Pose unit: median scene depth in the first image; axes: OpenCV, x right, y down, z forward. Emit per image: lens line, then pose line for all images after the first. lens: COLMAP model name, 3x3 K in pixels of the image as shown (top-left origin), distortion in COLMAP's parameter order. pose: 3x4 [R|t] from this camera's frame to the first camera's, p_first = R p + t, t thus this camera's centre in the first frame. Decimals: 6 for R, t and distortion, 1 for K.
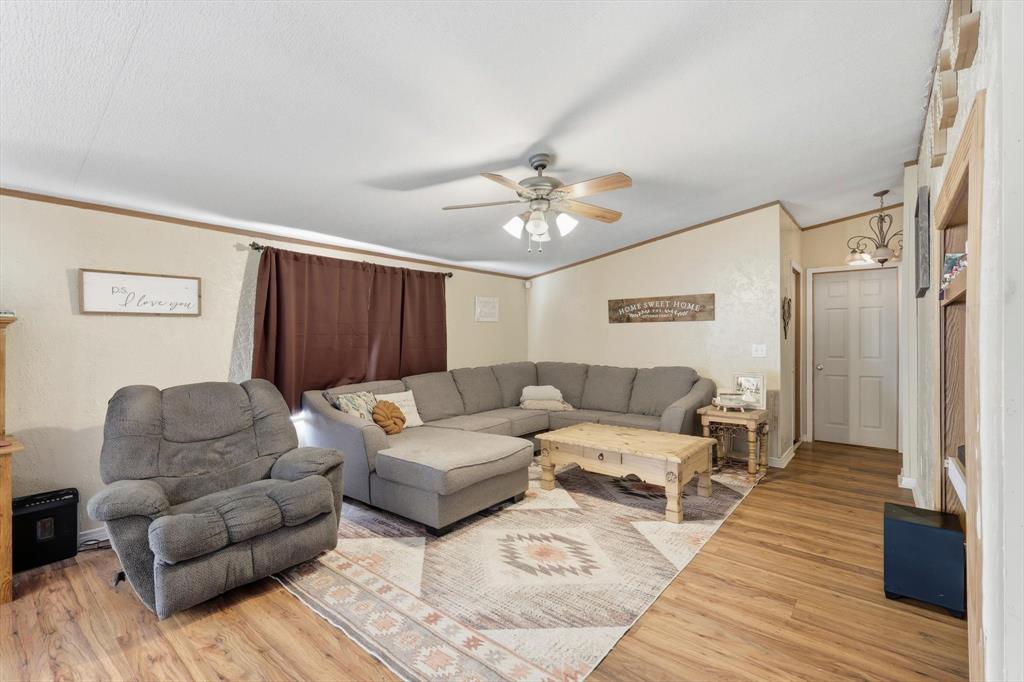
lens RADIAL K [[456.3, 0, 537.9], [0, 456.3, 339.3], [0, 0, 1]] dist [0.003448, 0.001299]
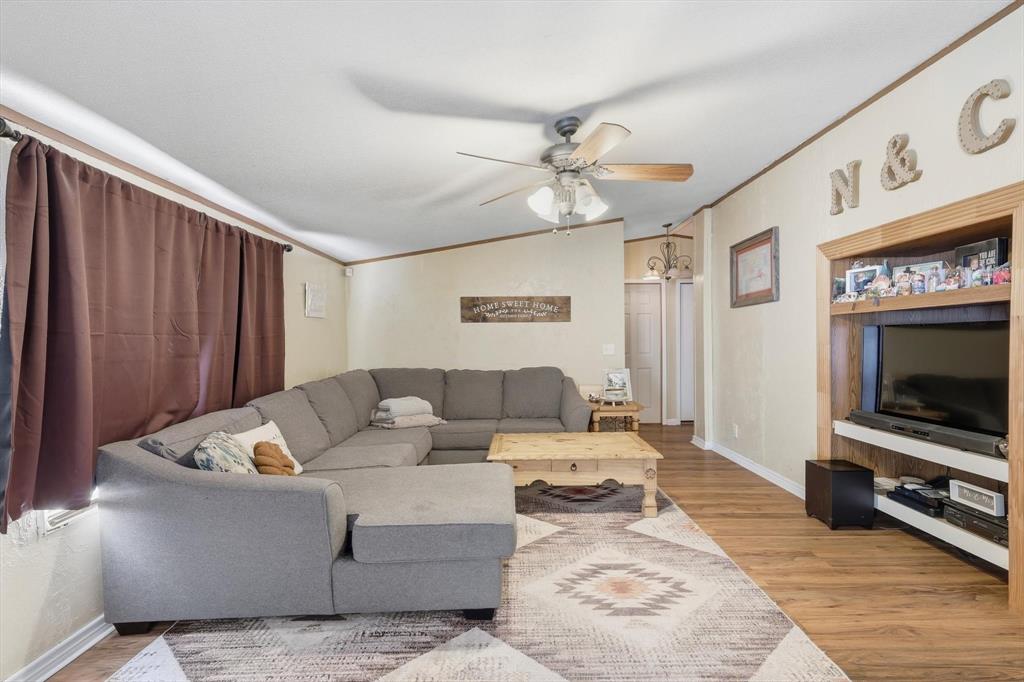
lens RADIAL K [[456.3, 0, 525.4], [0, 456.3, 345.6], [0, 0, 1]] dist [0.003448, 0.001299]
pose [[0.777076, -0.013699, 0.629257, -0.489430], [0.007700, 0.999895, 0.012259, 0.000254], [-0.629359, -0.004680, 0.777100, 0.332364]]
